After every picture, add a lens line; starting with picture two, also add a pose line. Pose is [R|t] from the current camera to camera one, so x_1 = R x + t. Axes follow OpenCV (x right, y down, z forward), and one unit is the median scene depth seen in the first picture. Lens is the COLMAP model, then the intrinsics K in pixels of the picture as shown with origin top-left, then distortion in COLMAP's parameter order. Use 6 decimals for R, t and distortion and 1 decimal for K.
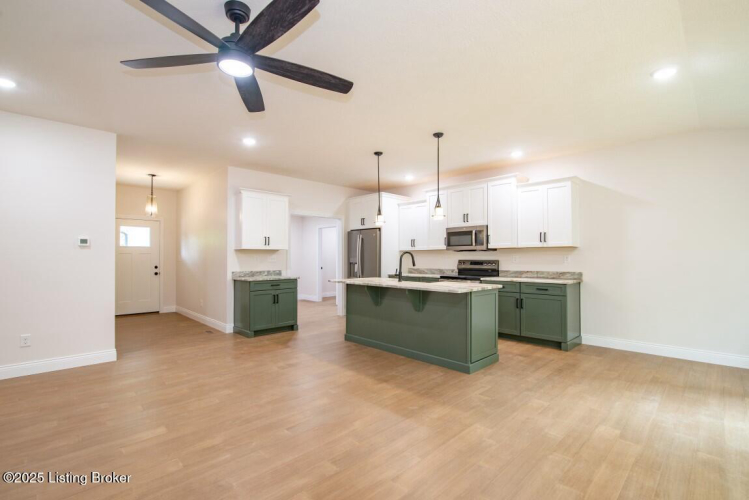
lens RADIAL K [[345.1, 0, 374.5], [0, 345.1, 253.2], [0, 0, 1]] dist [-0.002823, -0.000145]
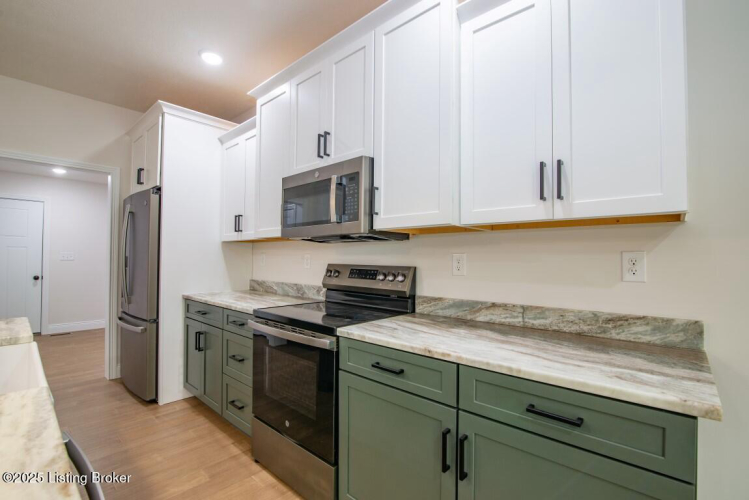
lens RADIAL K [[345.1, 0, 374.3], [0, 345.1, 250.4], [0, 0, 1]] dist [-0.002823, -0.000145]
pose [[0.998345, 0.014292, 0.055711, 0.311122], [-0.013586, 0.999823, -0.013037, 0.008805], [-0.055887, 0.012258, 0.998362, 0.680239]]
